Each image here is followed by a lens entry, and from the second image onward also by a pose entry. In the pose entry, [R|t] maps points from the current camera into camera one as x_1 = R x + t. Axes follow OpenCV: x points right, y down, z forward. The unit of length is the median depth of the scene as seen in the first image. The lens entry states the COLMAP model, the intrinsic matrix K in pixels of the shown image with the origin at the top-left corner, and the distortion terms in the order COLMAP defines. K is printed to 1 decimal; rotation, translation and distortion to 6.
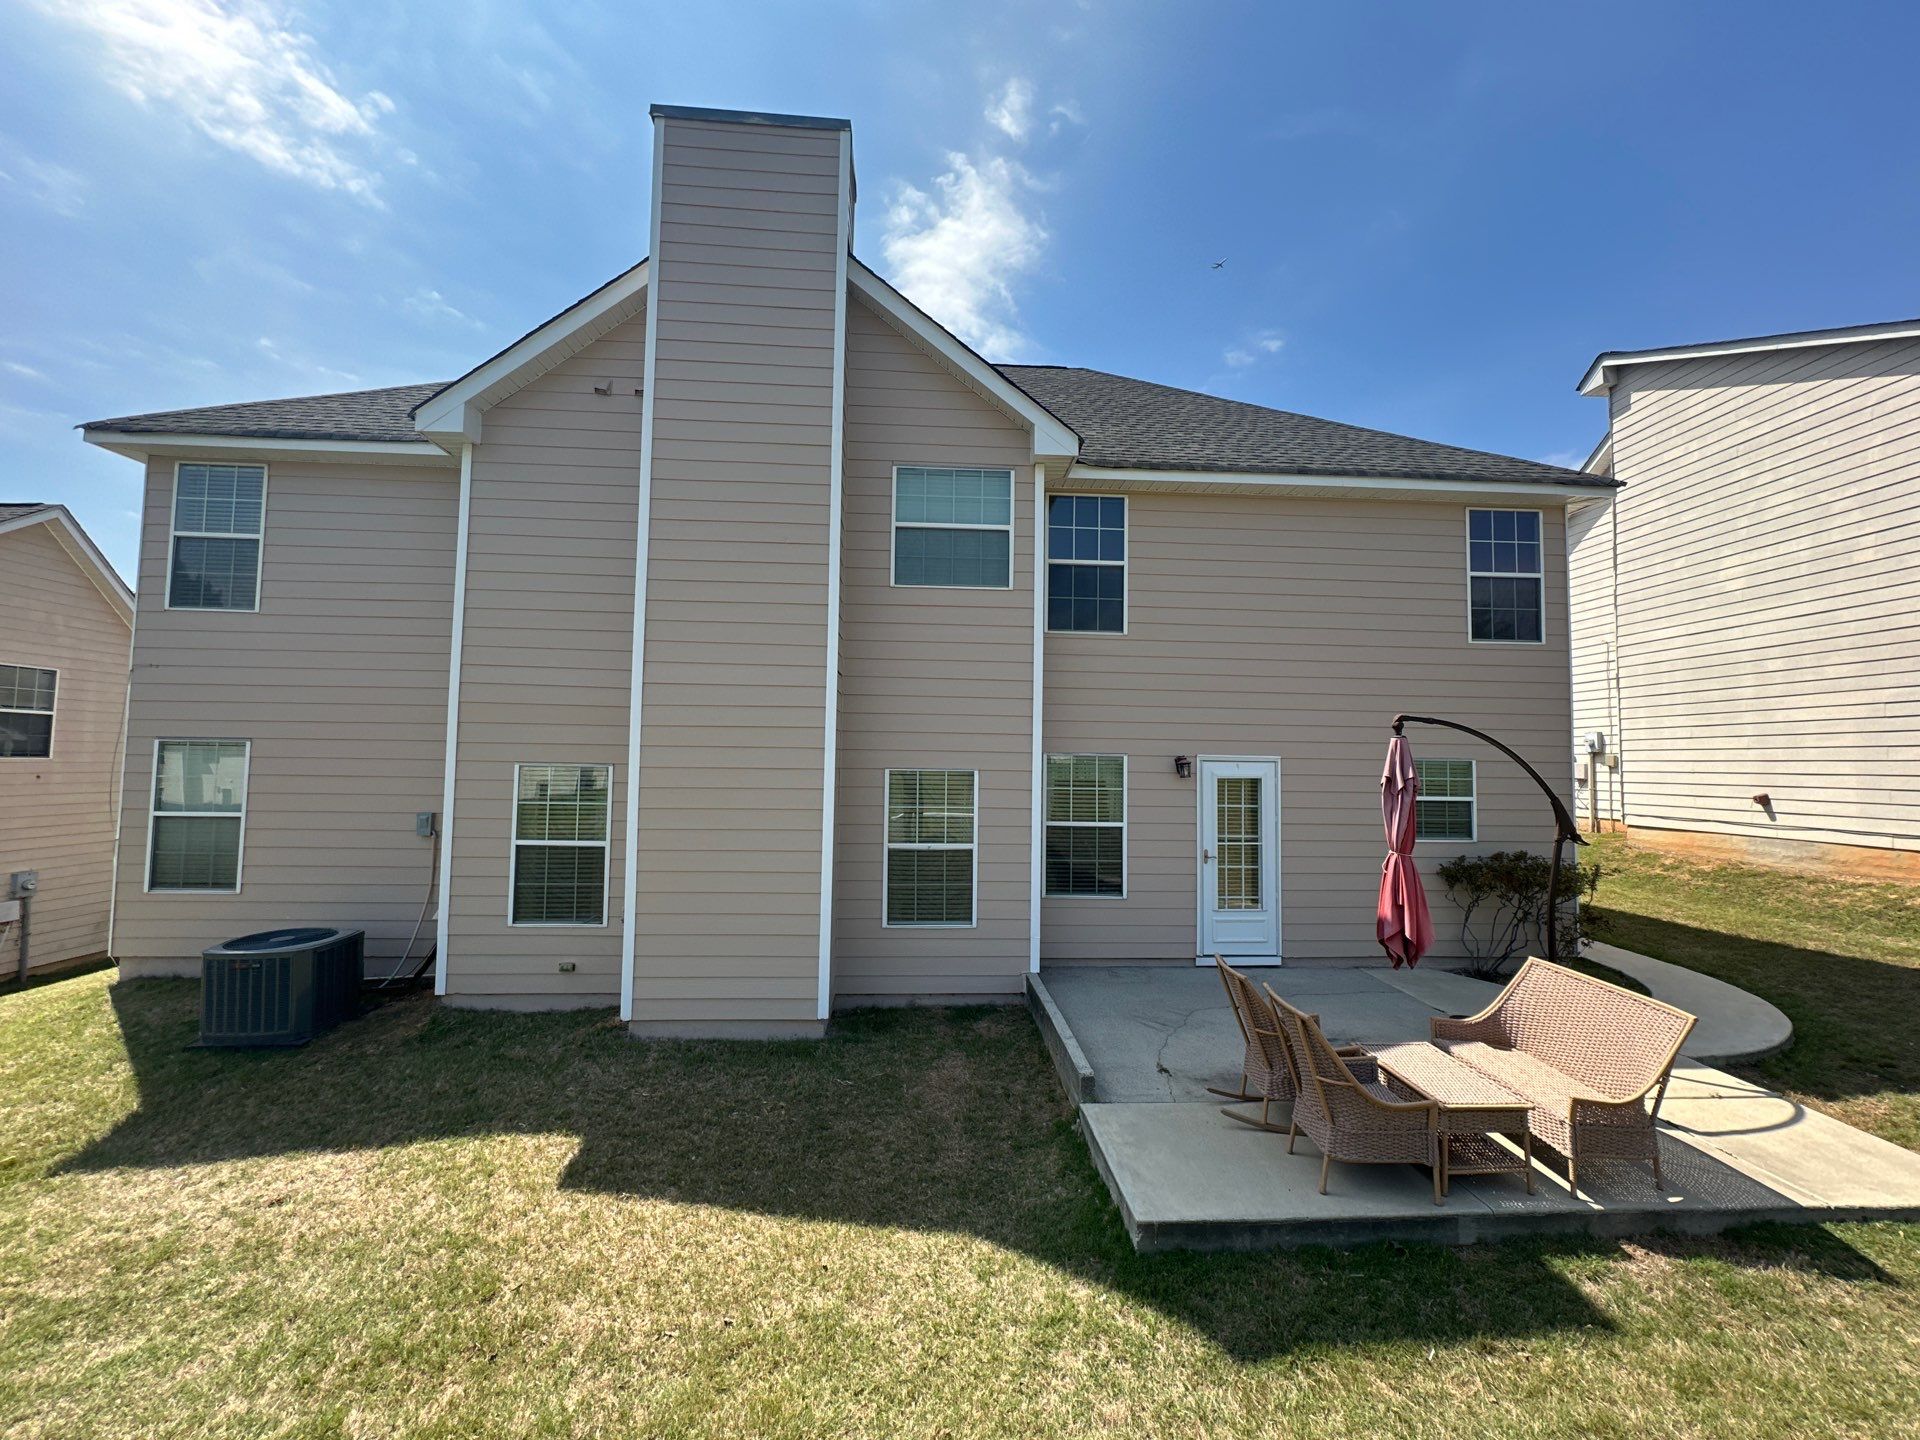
lens RADIAL K [[773.2, 0, 960.0], [0, 773.2, 720.0], [0, 0, 1]] dist [-0.000692, 0.000036]
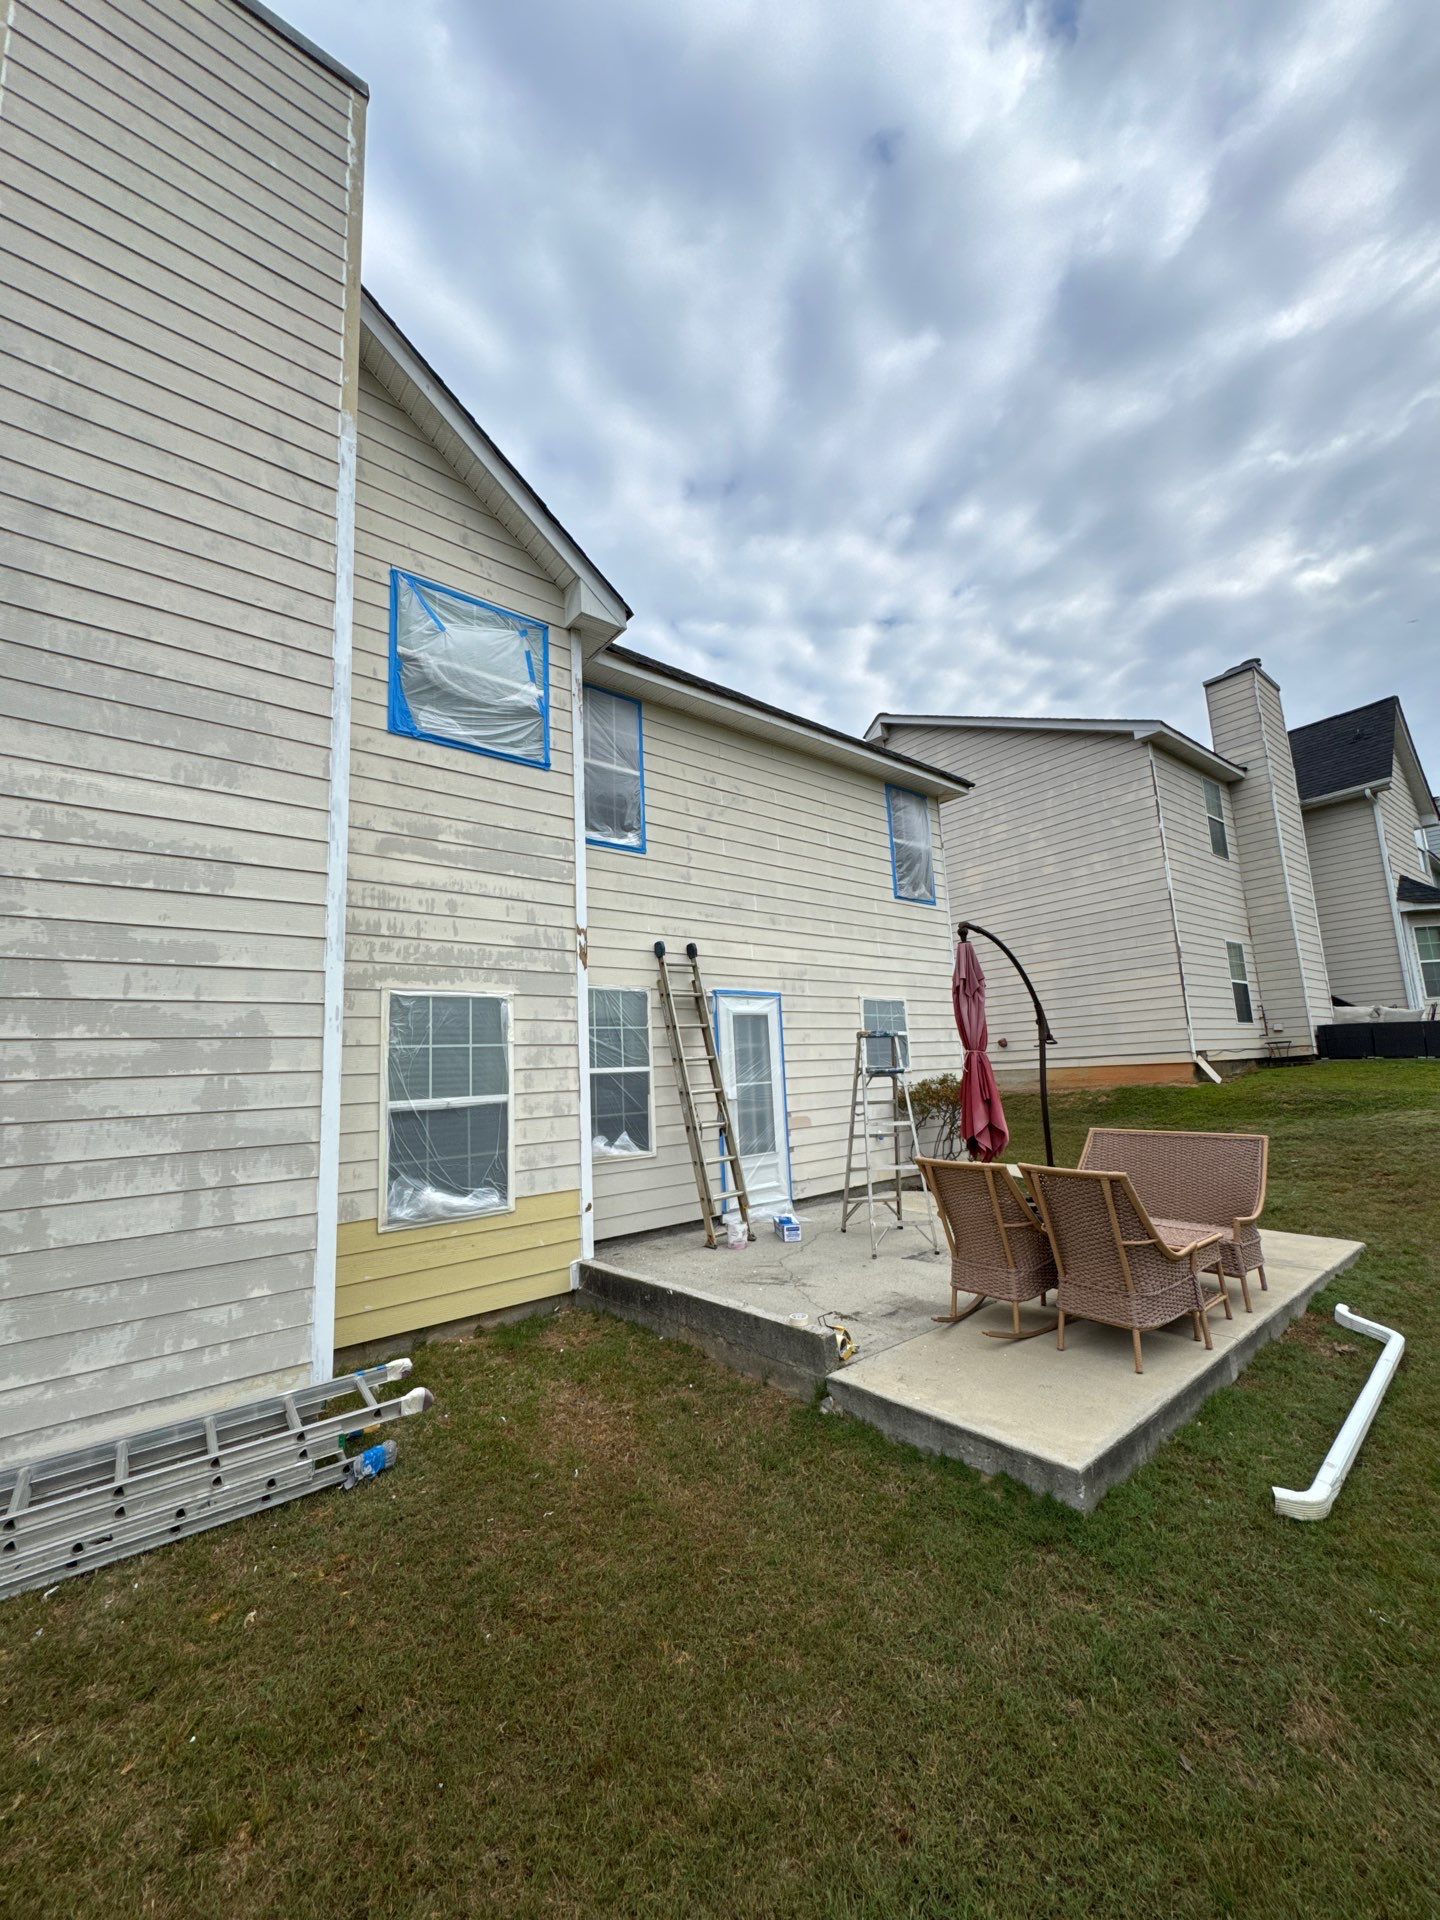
lens RADIAL K [[773.2, 0, 720.0], [0, 773.2, 960.0], [0, 0, 1]] dist [-0.000692, 0.000036]
pose [[0.796790, 0.039564, 0.602960, -0.211839], [0.024160, 0.994970, -0.097213, 0.086436], [-0.603774, 0.092026, 0.791826, 0.227334]]
